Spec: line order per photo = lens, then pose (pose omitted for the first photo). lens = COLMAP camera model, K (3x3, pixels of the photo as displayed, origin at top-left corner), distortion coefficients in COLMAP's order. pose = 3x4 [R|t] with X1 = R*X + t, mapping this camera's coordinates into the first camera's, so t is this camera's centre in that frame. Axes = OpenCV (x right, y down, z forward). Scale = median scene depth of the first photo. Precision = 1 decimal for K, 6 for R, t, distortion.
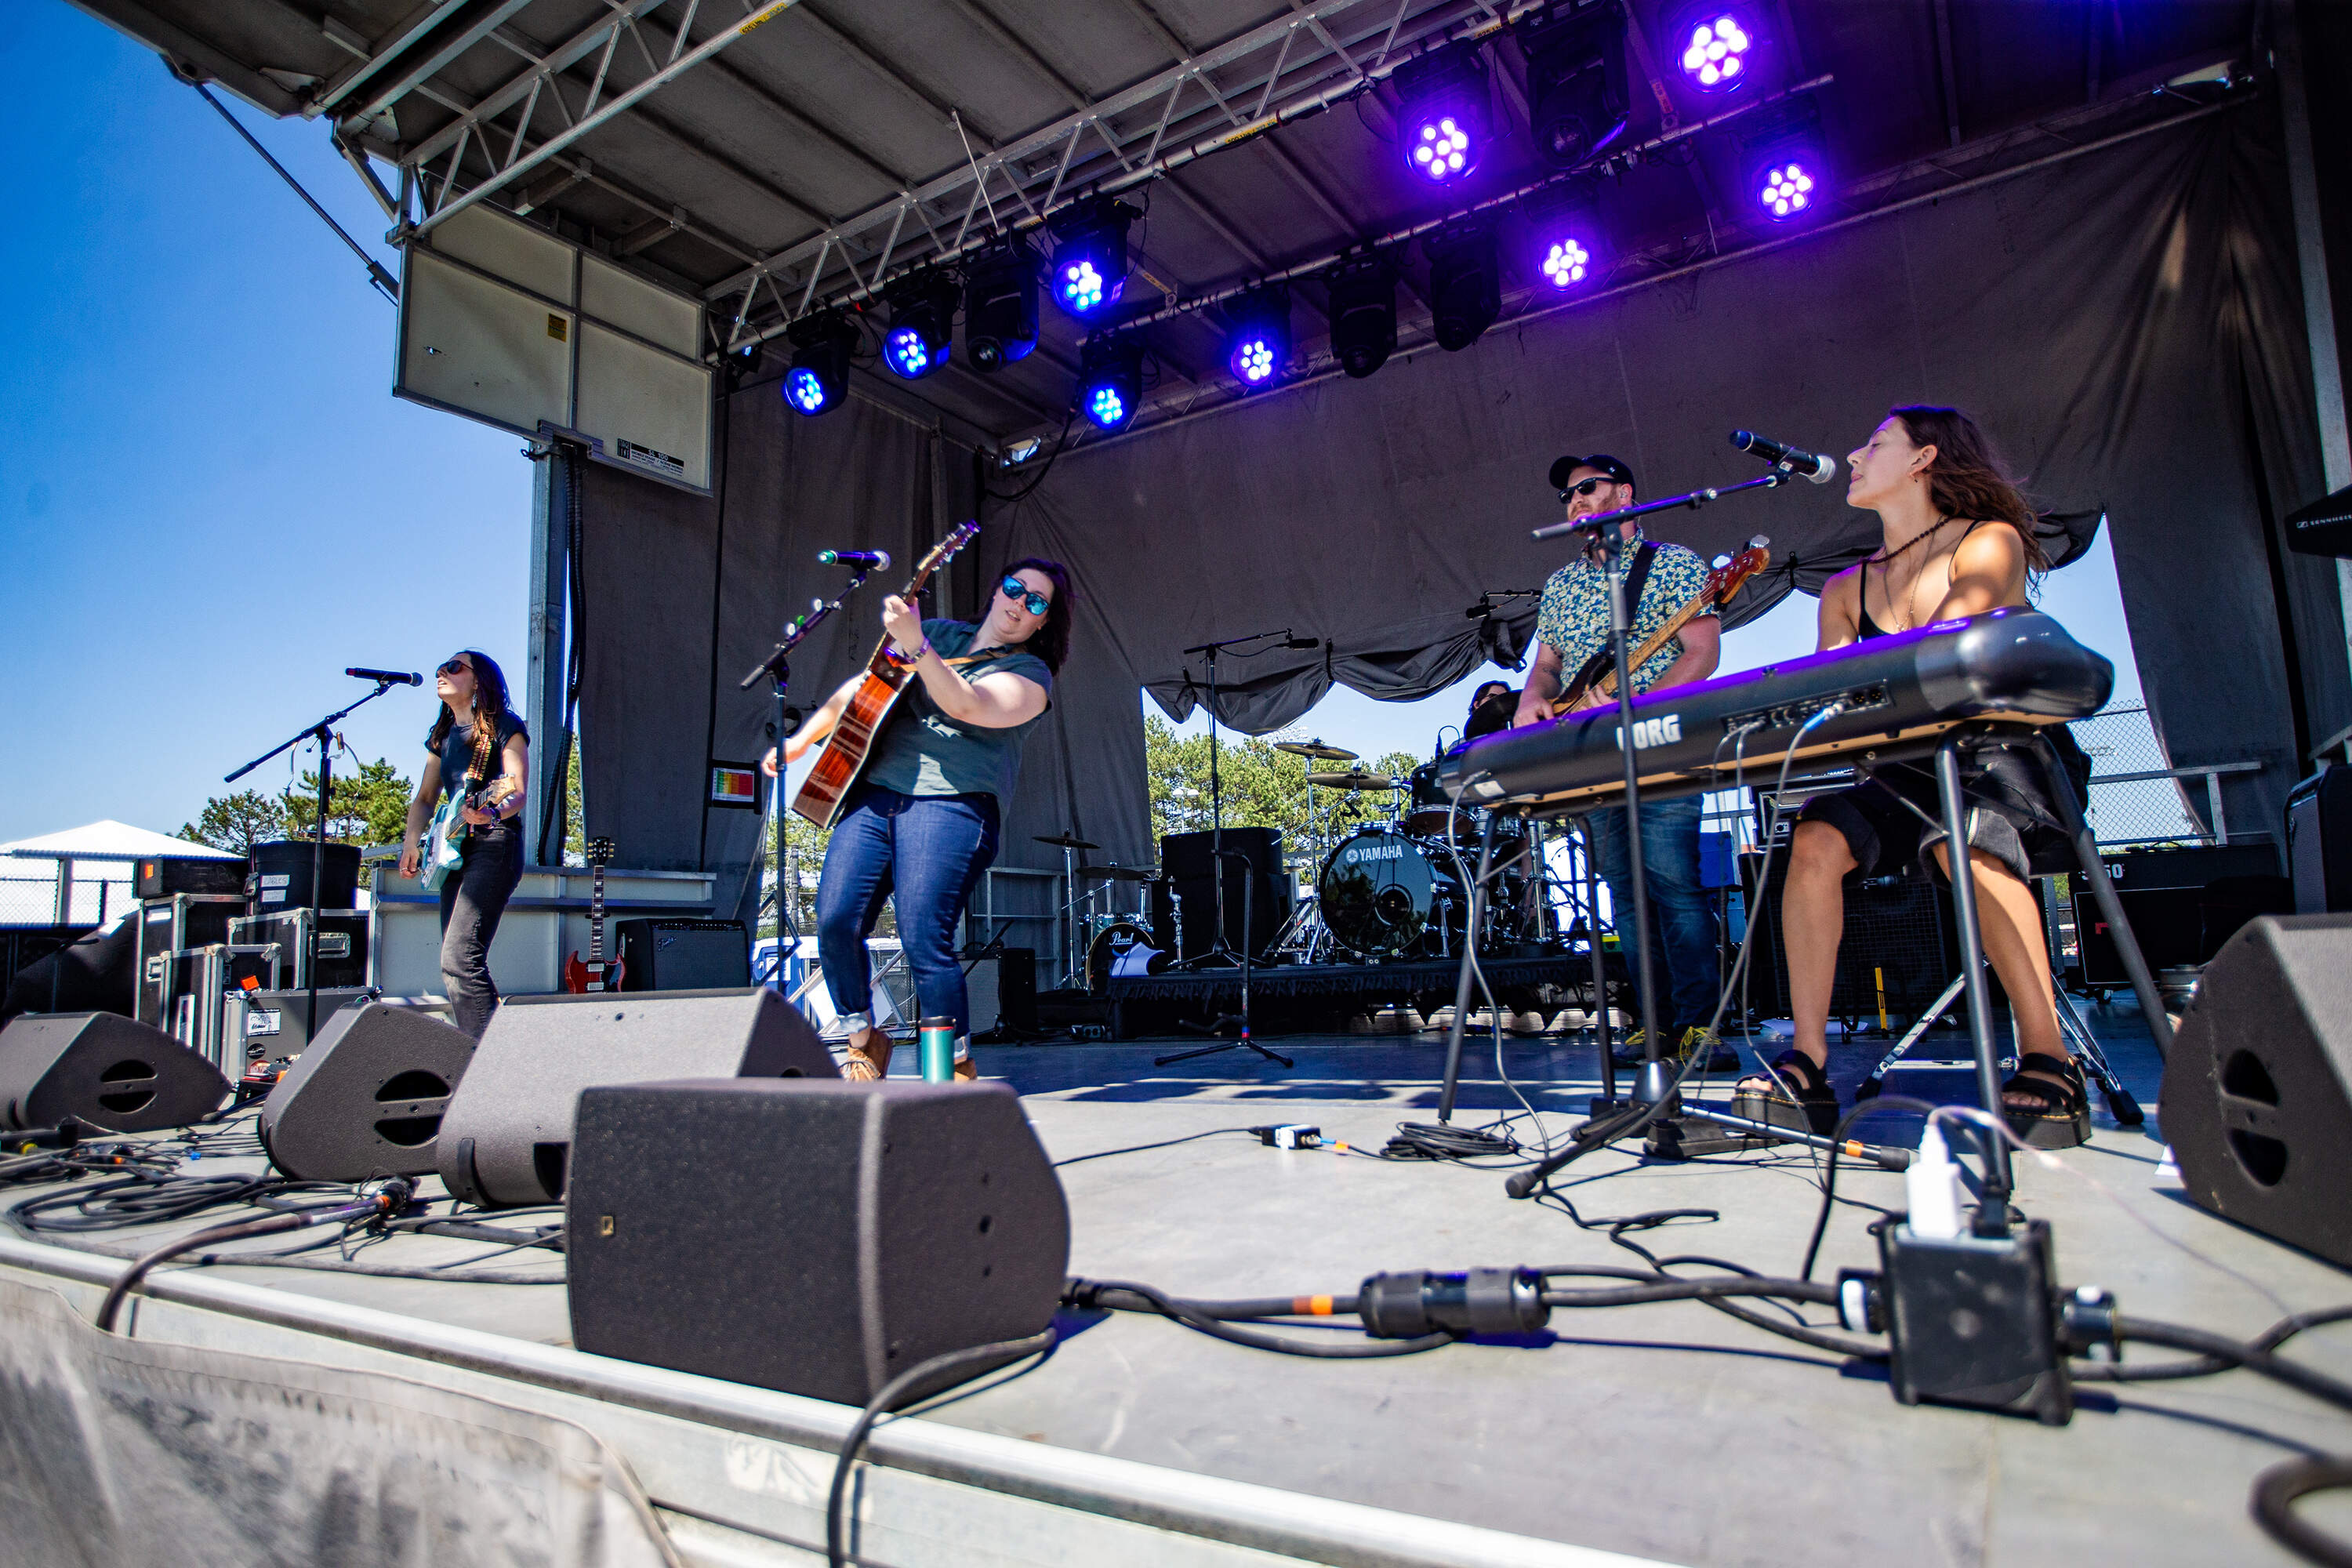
lens RADIAL K [[1307.3, 0, 1185.5], [0, 1307.3, 776.8], [0, 0, 1]] dist [-0.022313, 0.000315]
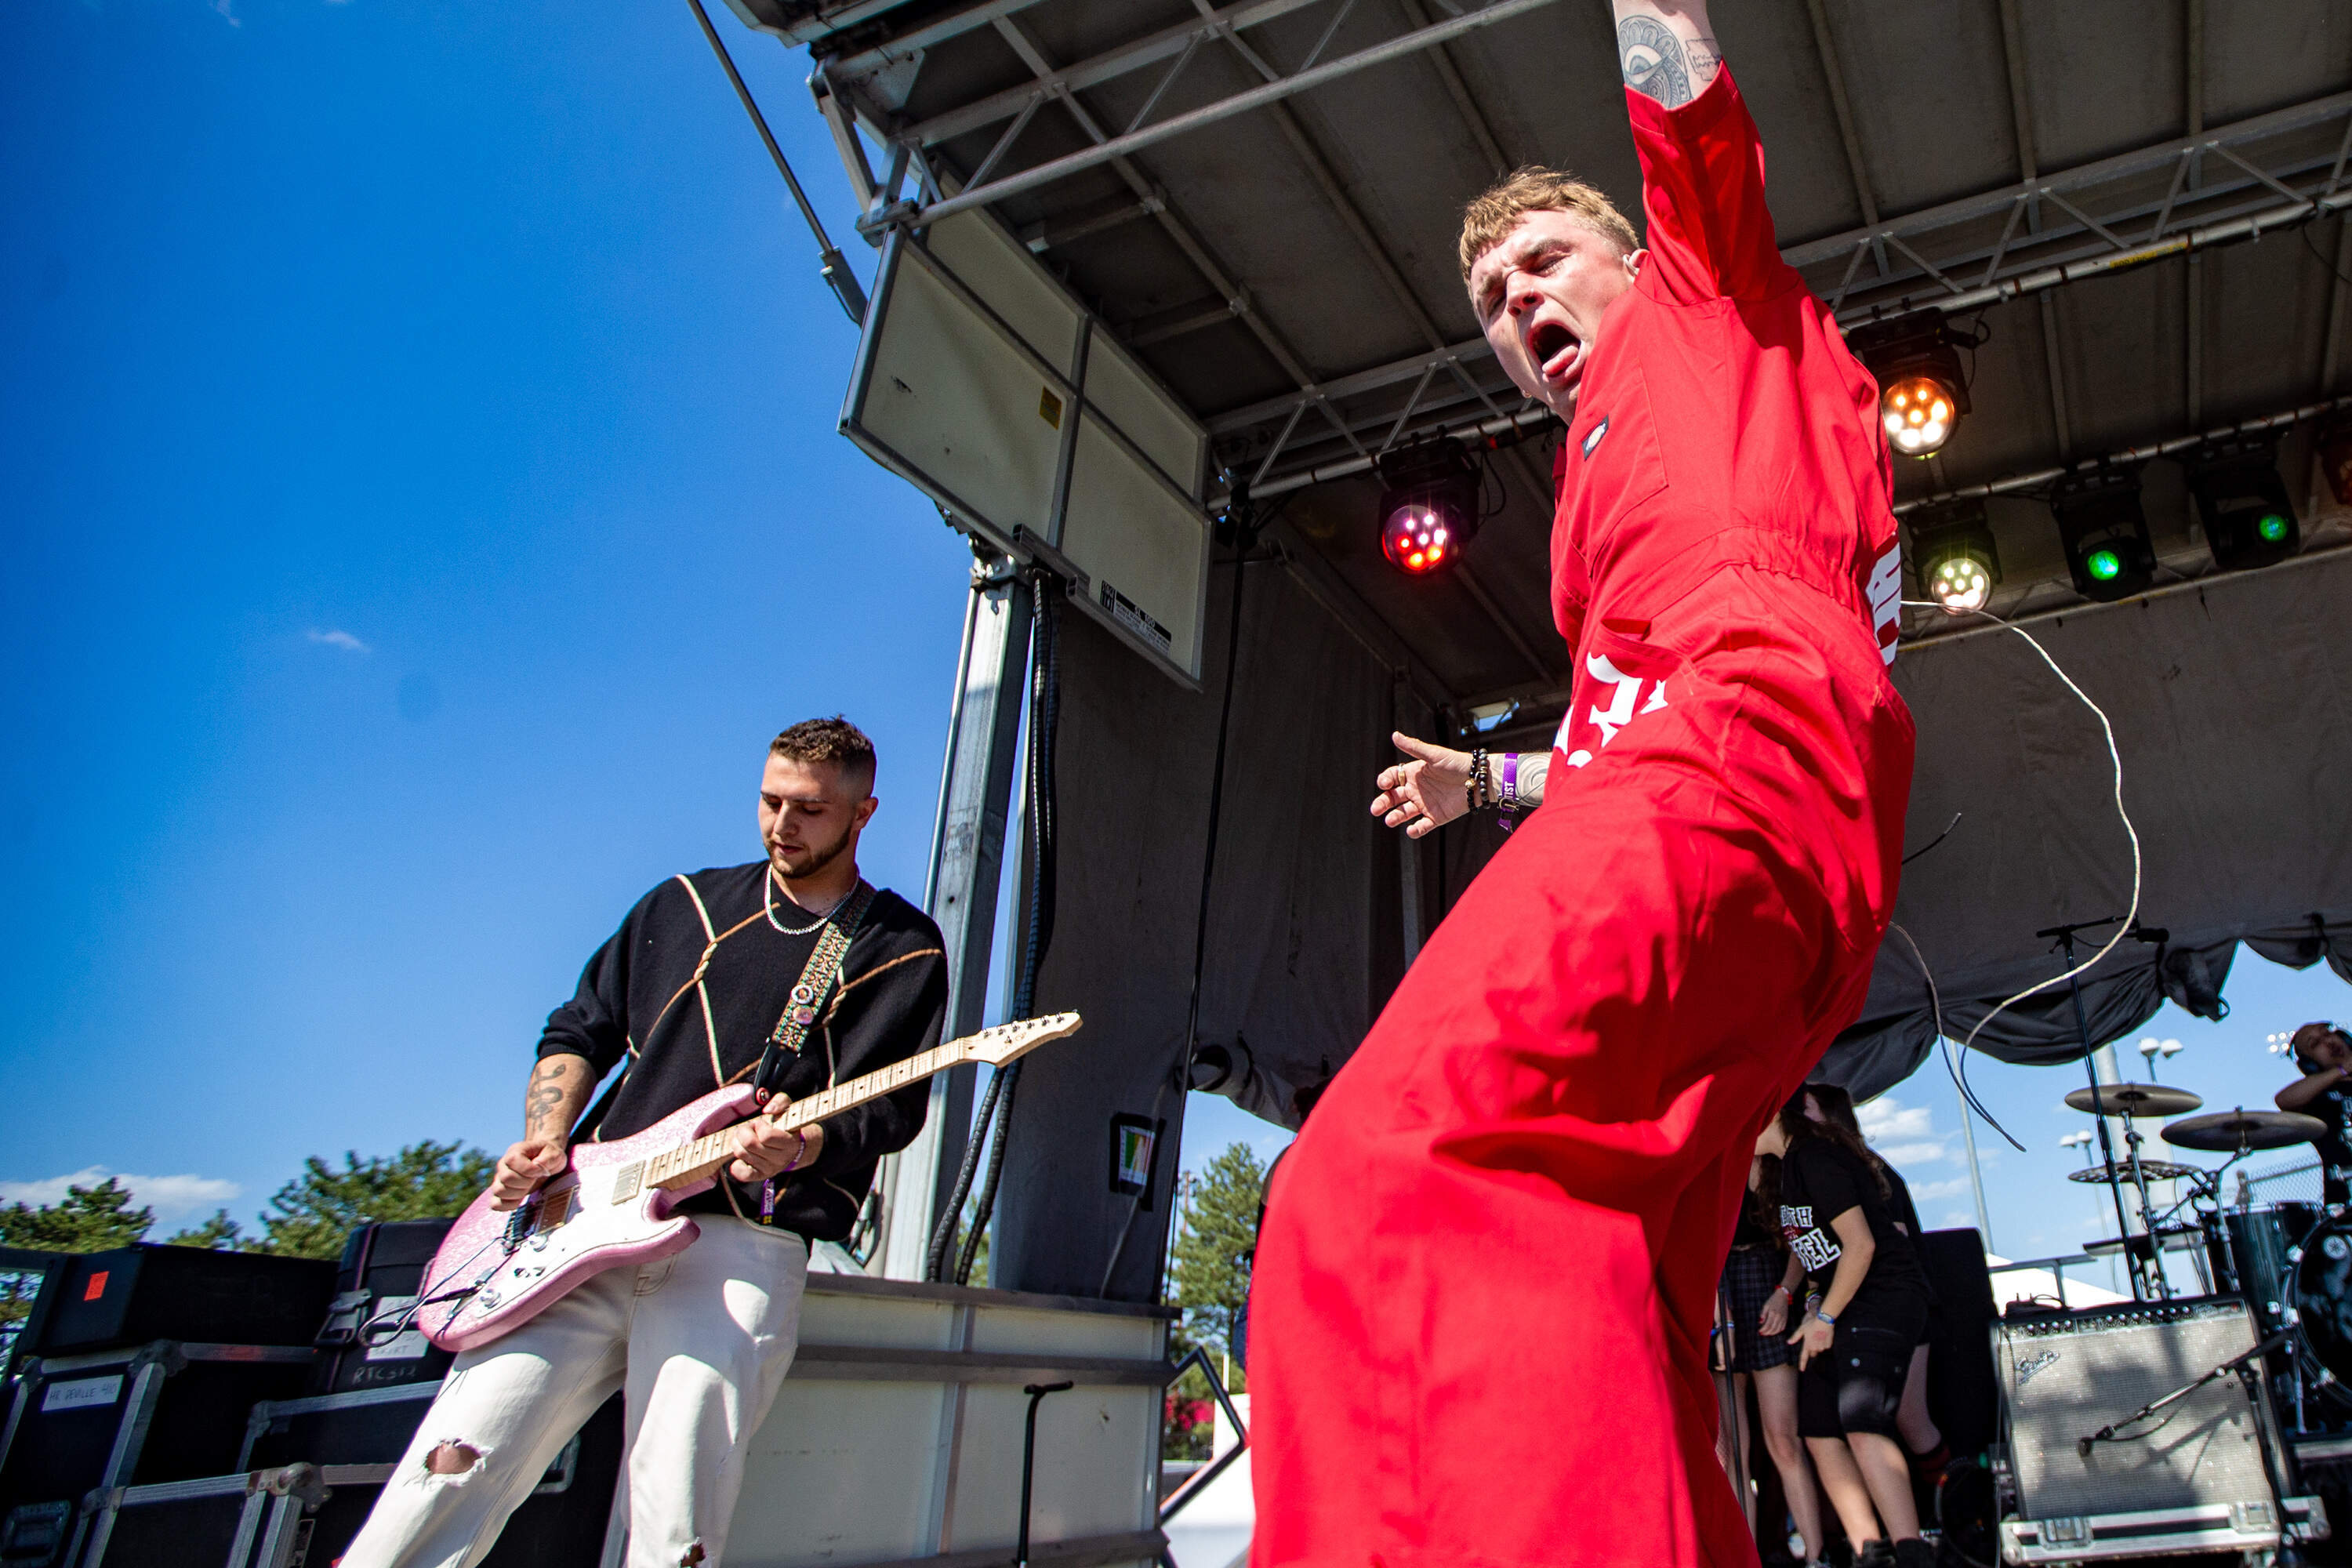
lens RADIAL K [[1307.3, 0, 1185.5], [0, 1307.3, 776.8], [0, 0, 1]] dist [-0.022313, 0.000315]
pose [[0.969919, 0.085313, 0.227990, -0.551884], [0.000319, 0.936130, -0.351653, 0.063597], [-0.243429, 0.341147, 0.907943, 0.439740]]
